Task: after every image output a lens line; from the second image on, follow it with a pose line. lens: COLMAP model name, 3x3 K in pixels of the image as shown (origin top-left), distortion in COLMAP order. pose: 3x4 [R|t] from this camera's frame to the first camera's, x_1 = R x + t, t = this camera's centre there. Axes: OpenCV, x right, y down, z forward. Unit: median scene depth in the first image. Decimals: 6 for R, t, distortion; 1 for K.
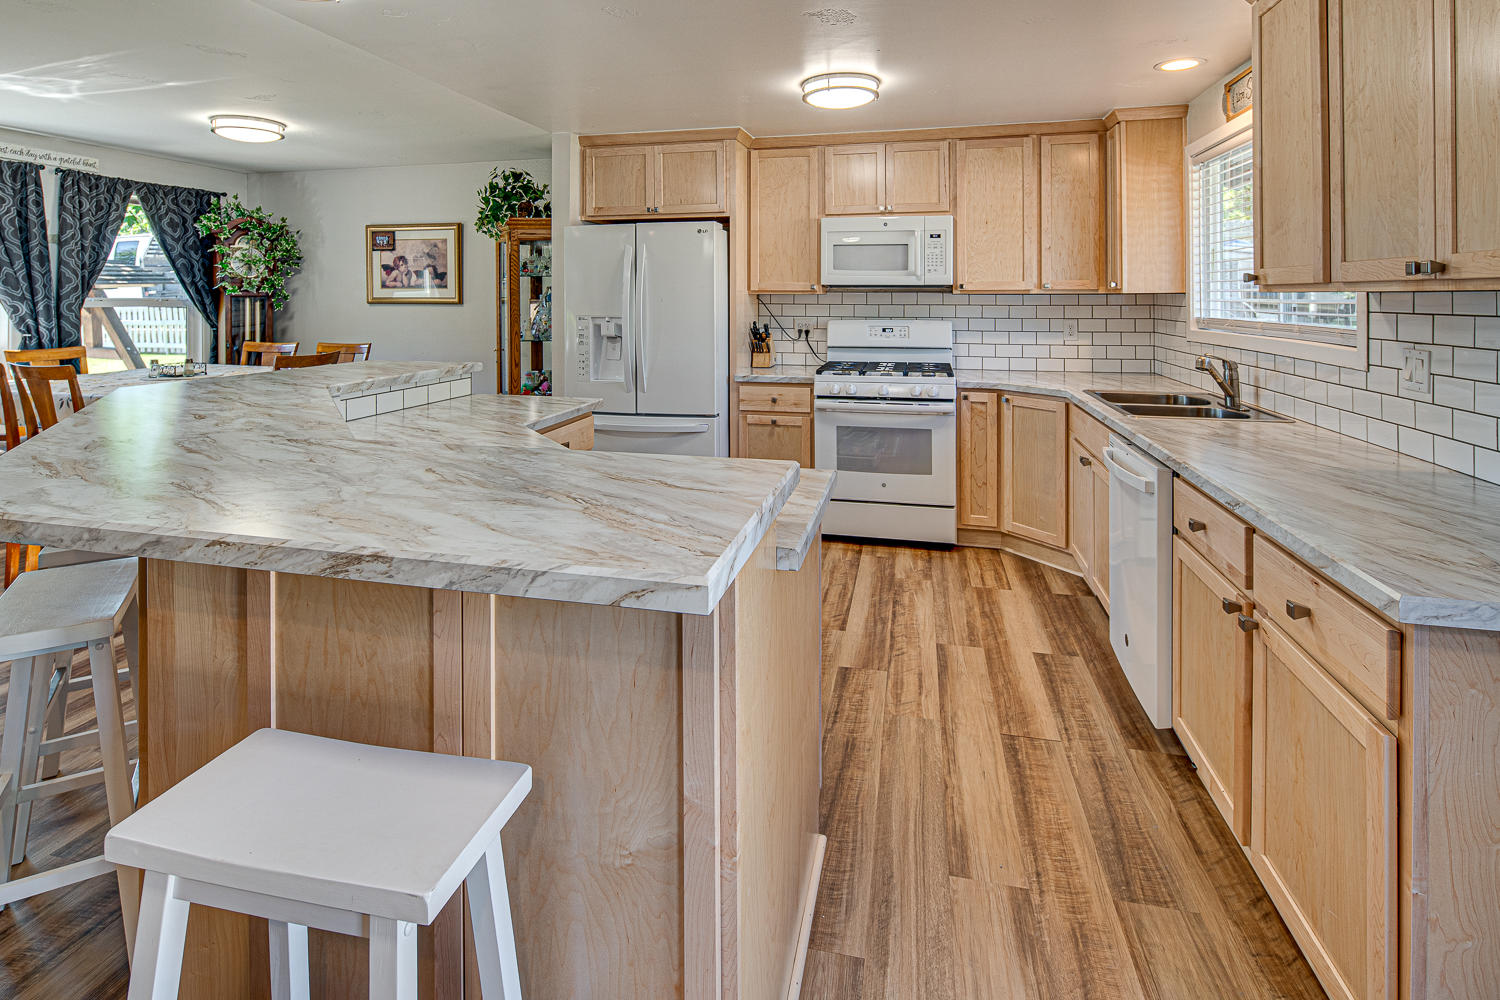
lens RADIAL K [[747.9, 0, 748.0], [0, 747.9, 299.7], [0, 0, 1]] dist [0.000682, -0.000153]
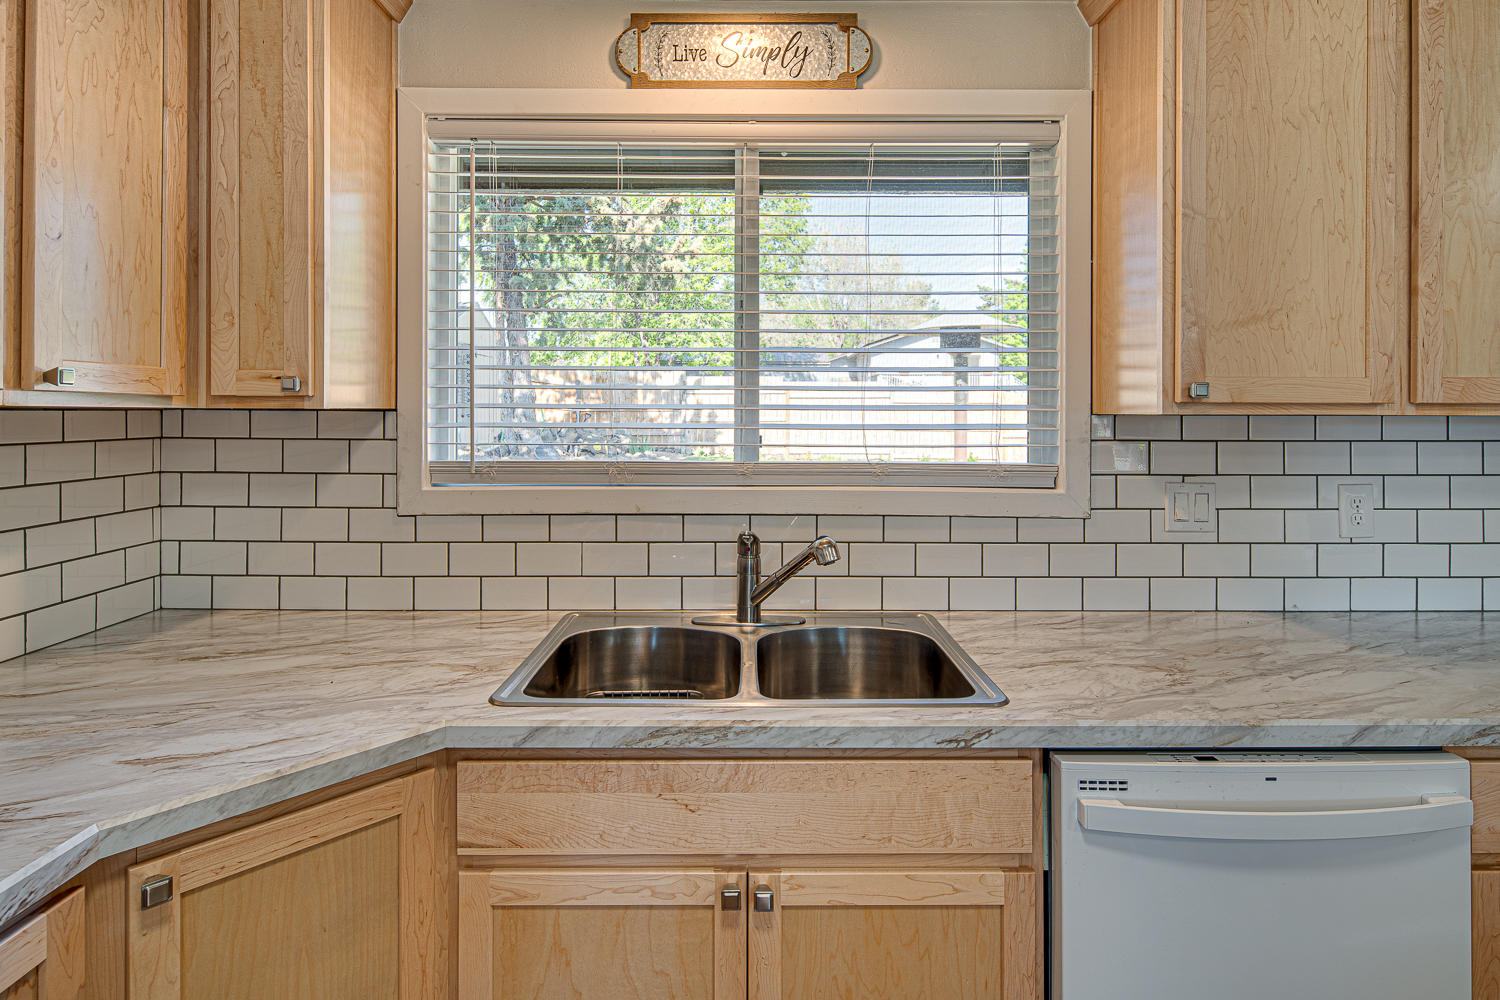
lens RADIAL K [[764.3, 0, 750.7], [0, 764.3, 416.2], [0, 0, 1]] dist [-0.004239, -0.000916]
pose [[-0.226302, 0.000339, 0.974057, 0.080640], [0.001499, 0.999999, 0.000000, -0.003492], [-0.974056, 0.001460, -0.226302, 0.769984]]
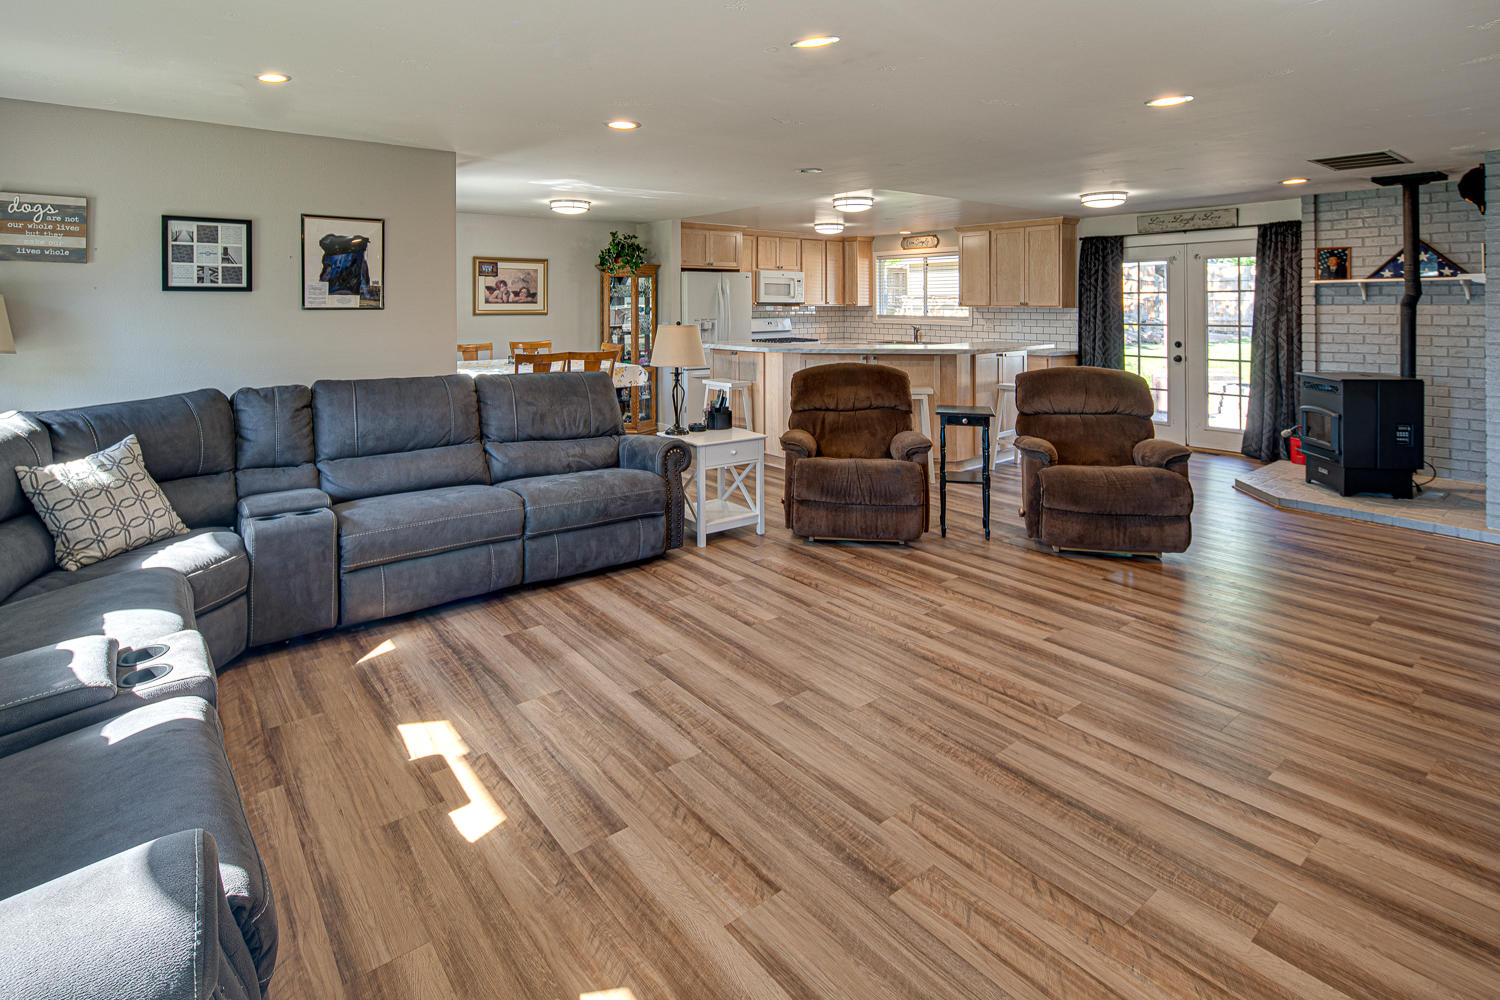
lens RADIAL K [[747.9, 0, 748.0], [0, 747.9, 299.7], [0, 0, 1]] dist [0.000682, -0.000153]
pose [[0.616165, 0.001033, 0.787616, -1.550774], [0.004119, 0.999981, -0.004533, -0.017348], [-0.787606, 0.006037, 0.616150, -0.260757]]
